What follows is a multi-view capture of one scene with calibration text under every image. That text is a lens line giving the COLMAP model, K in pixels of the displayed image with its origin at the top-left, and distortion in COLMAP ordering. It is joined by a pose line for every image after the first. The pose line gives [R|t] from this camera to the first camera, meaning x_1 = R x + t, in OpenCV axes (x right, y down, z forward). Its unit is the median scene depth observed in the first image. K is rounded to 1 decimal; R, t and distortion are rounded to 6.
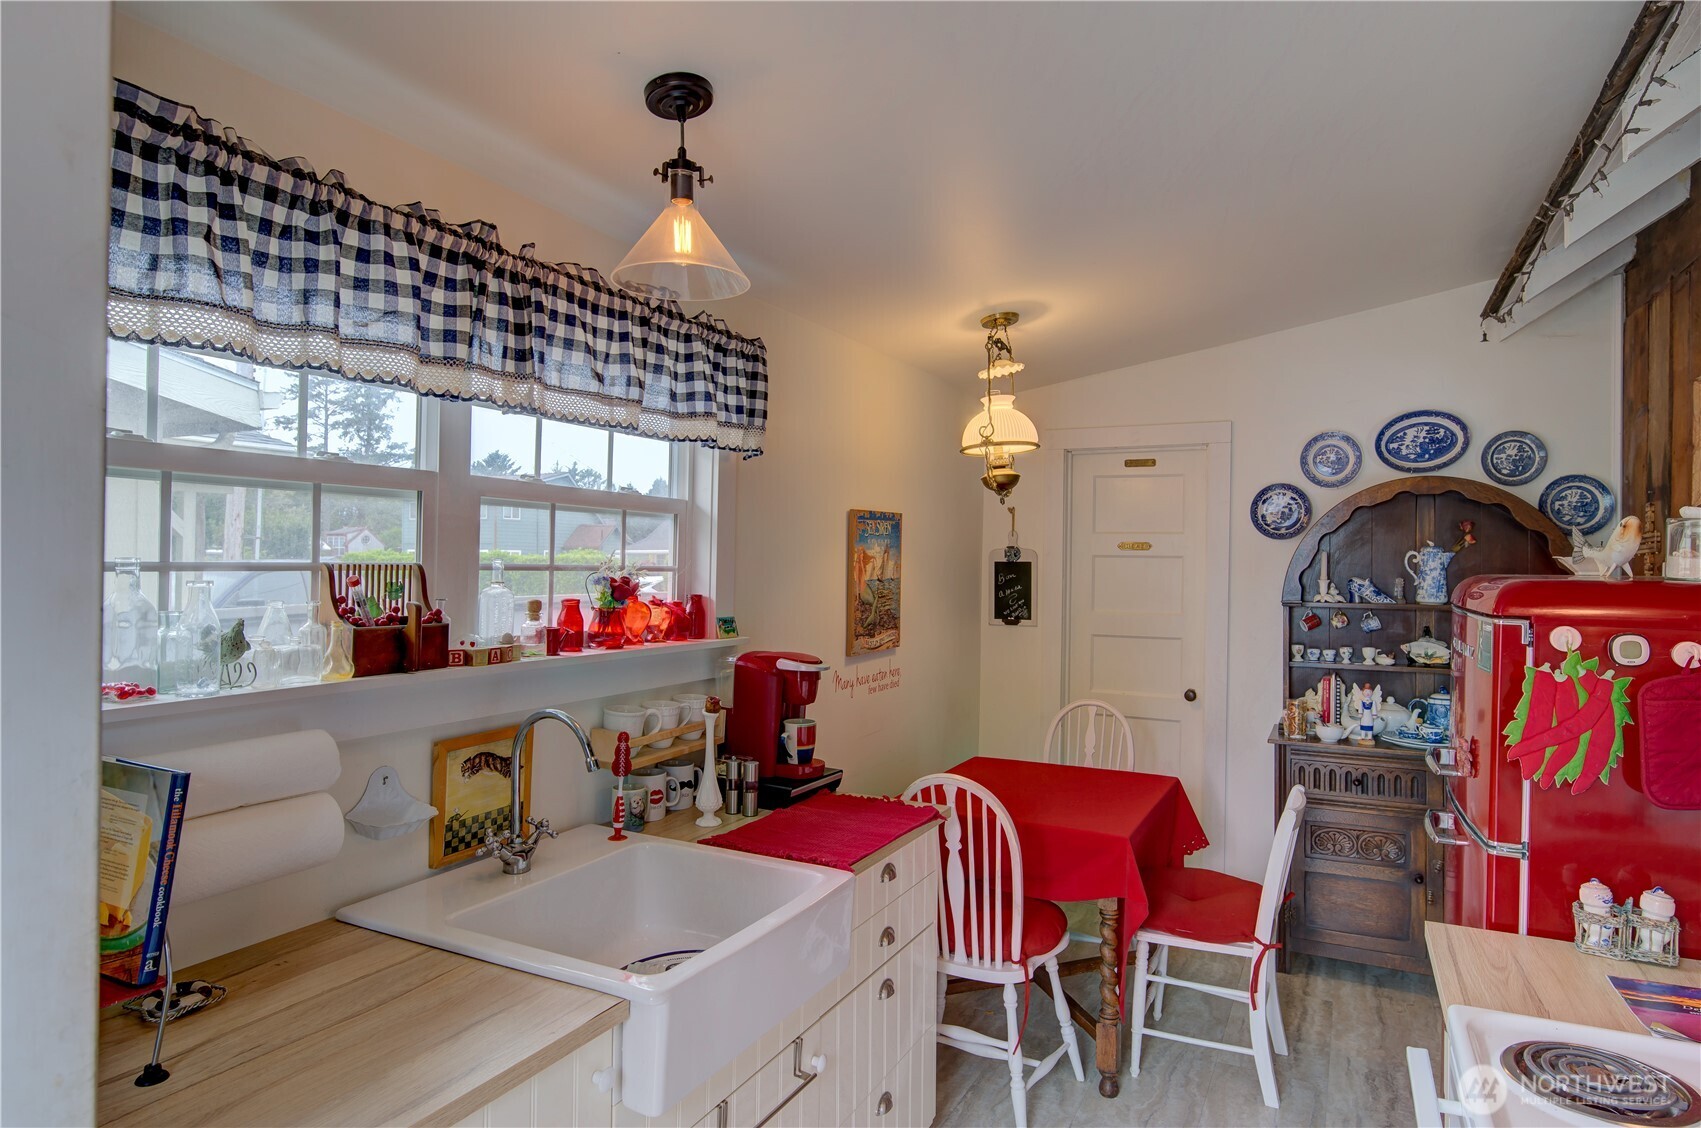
lens RADIAL K [[987.2, 0, 850.5], [0, 987.2, 564.0], [0, 0, 1]] dist [0.002098, 0.000117]
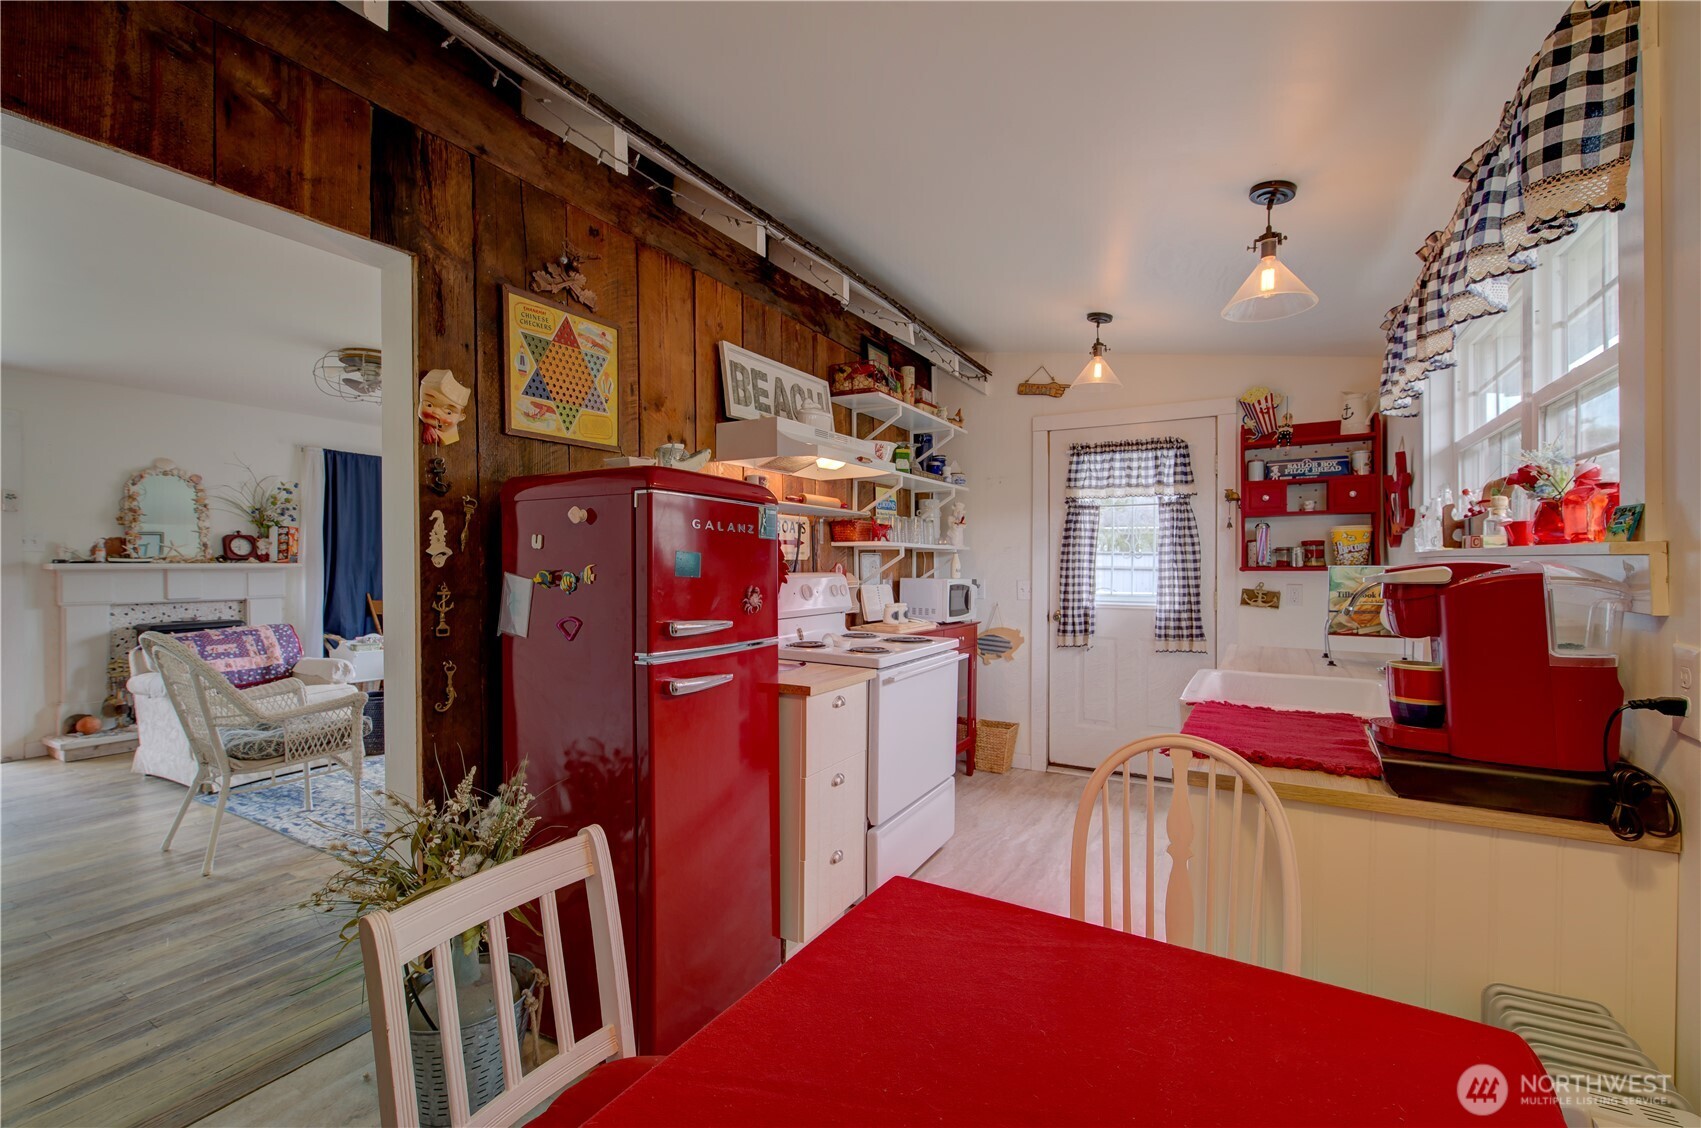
lens RADIAL K [[710.8, 0, 850.5], [0, 710.8, 564.0], [0, 0, 1]] dist [0.002200, 0.000140]
pose [[-0.998407, -0.016309, 0.054006, 0.348118], [-0.015737, 0.999816, 0.010997, 0.107869], [-0.054175, 0.010130, -0.998480, 1.711612]]
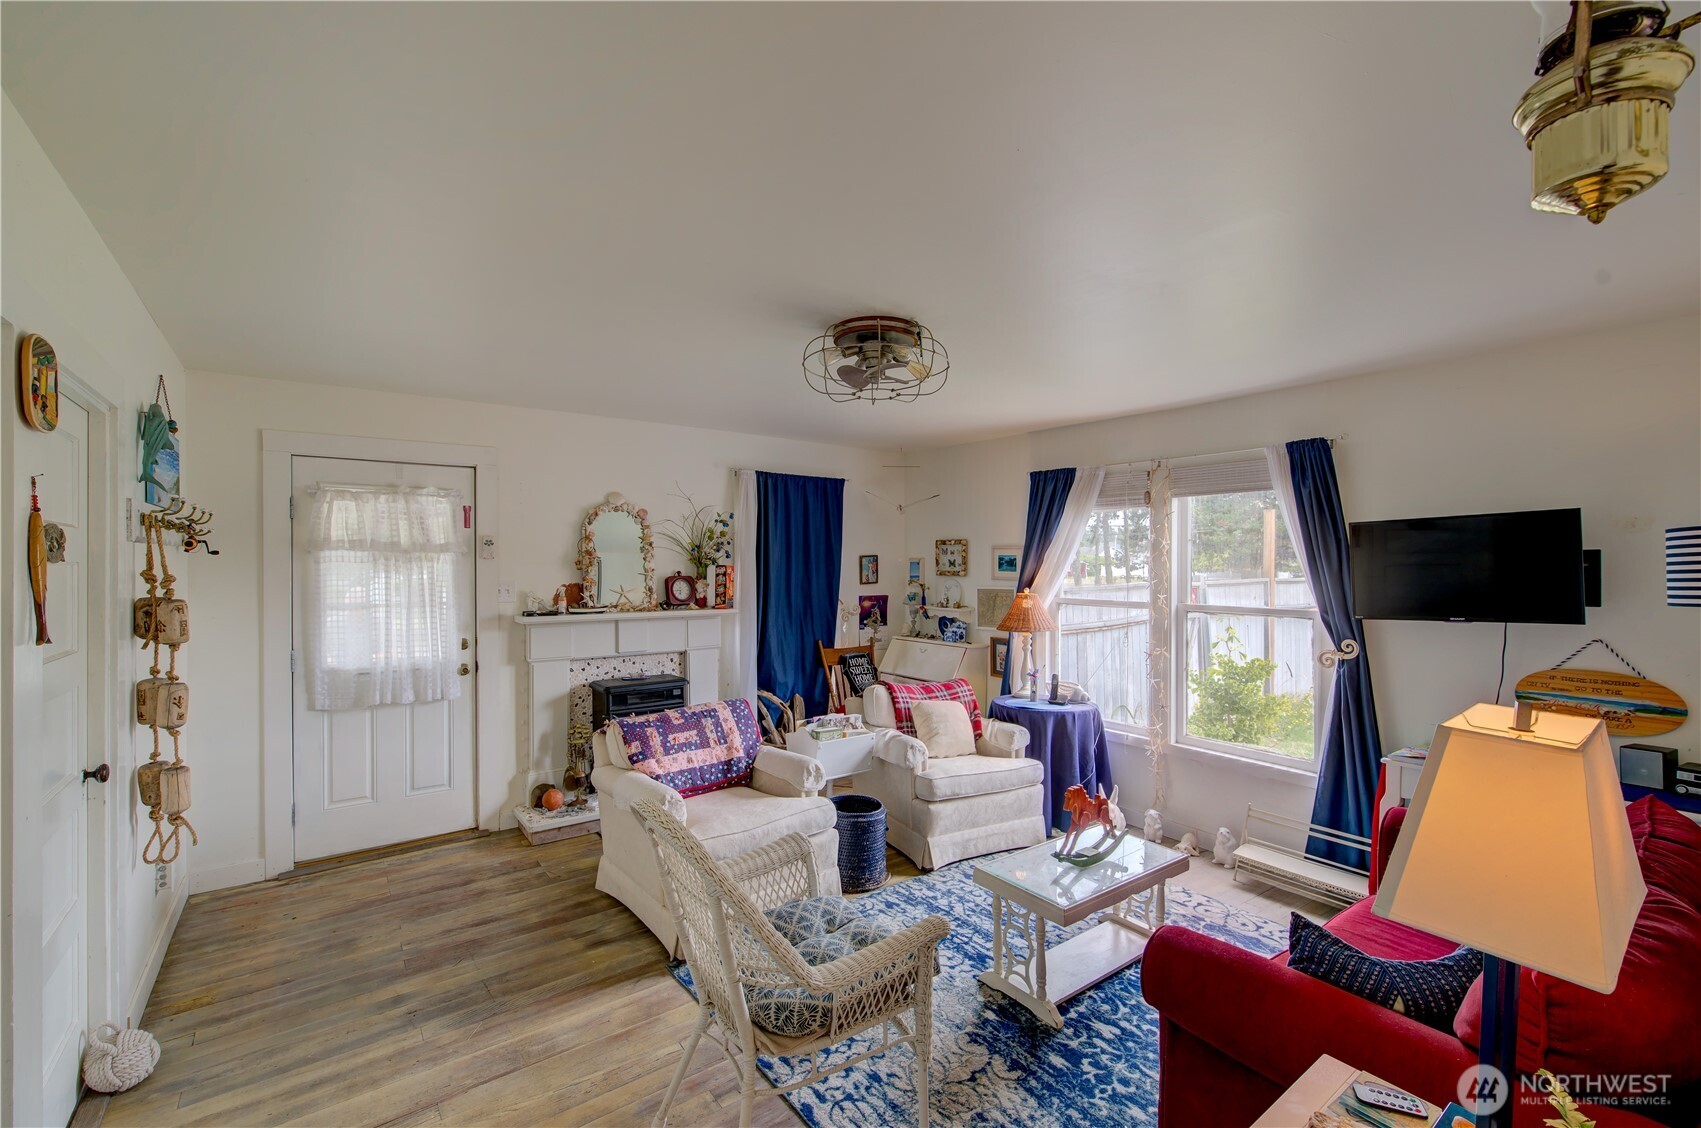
lens RADIAL K [[721.9, 0, 850.5], [0, 721.9, 564.0], [0, 0, 1]] dist [-0.002184, 0.000133]
pose [[-0.892947, -0.014250, 0.449935, 1.133114], [-0.009994, 0.999880, 0.011833, 0.004965], [-0.450050, 0.006070, -0.892983, 1.090937]]
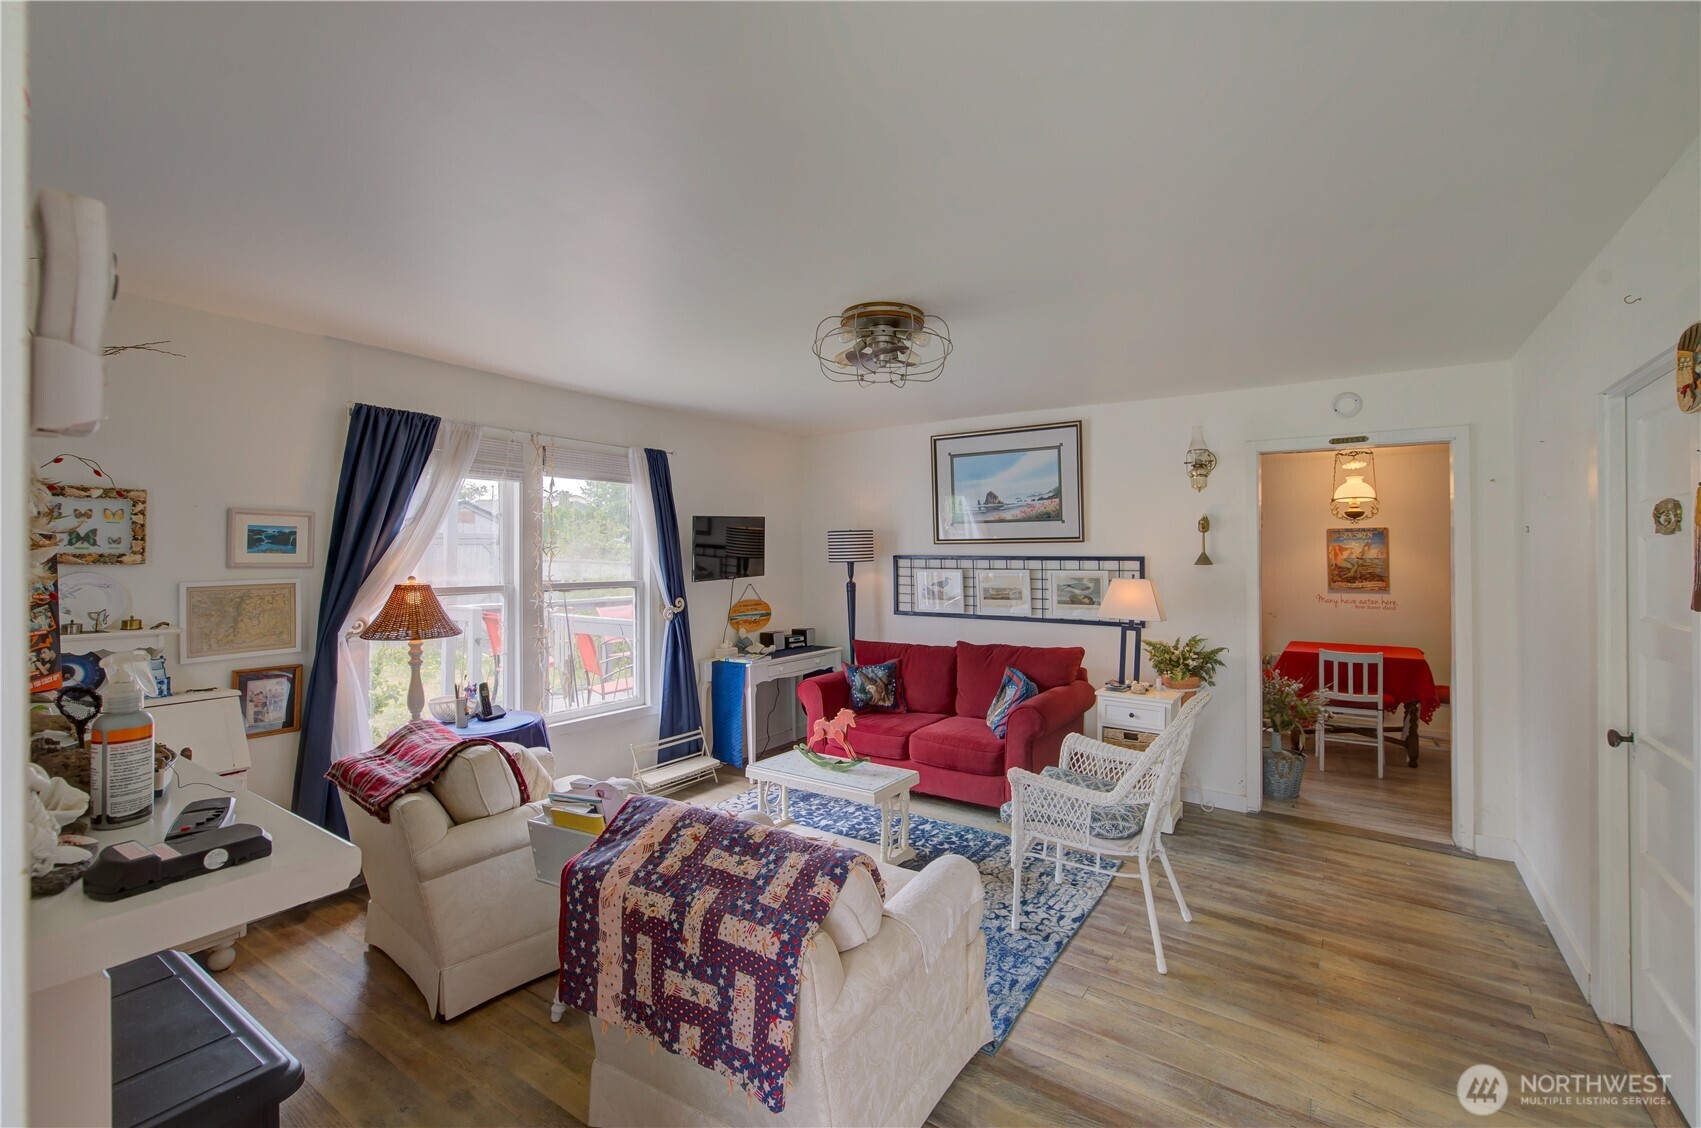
lens RADIAL K [[733.5, 0, 853.8], [0, 733.5, 538.3], [0, 0, 1]] dist [-0.000308, 0.000380]
pose [[-0.125778, -0.031206, -0.991567, 2.918768], [-0.010020, 0.999494, -0.030185, 0.052202], [0.992008, 0.006139, -0.126028, 0.102458]]
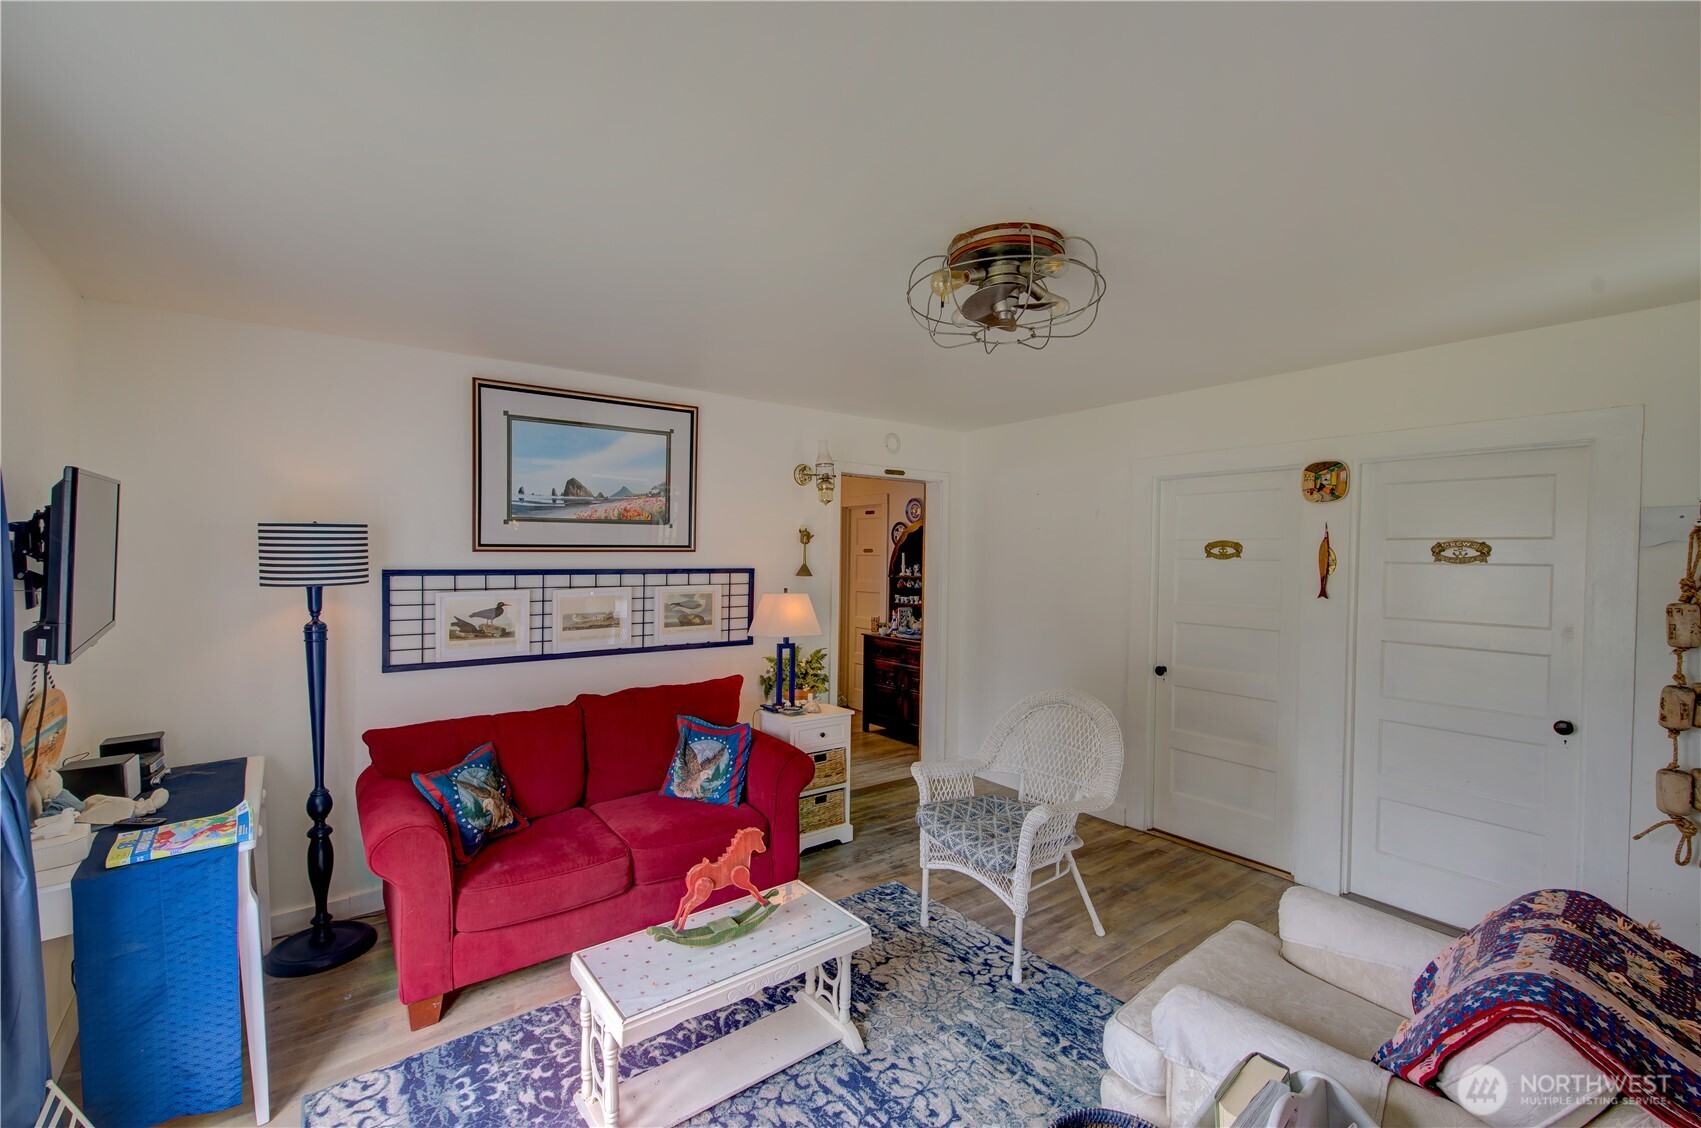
lens RADIAL K [[721.9, 0, 850.5], [0, 721.9, 564.0], [0, 0, 1]] dist [-0.002184, 0.000133]
pose [[0.900533, -0.002383, -0.434781, 1.868023], [0.001781, 0.999997, -0.001791, 0.026900], [0.434784, 0.000839, 0.900534, -0.912493]]
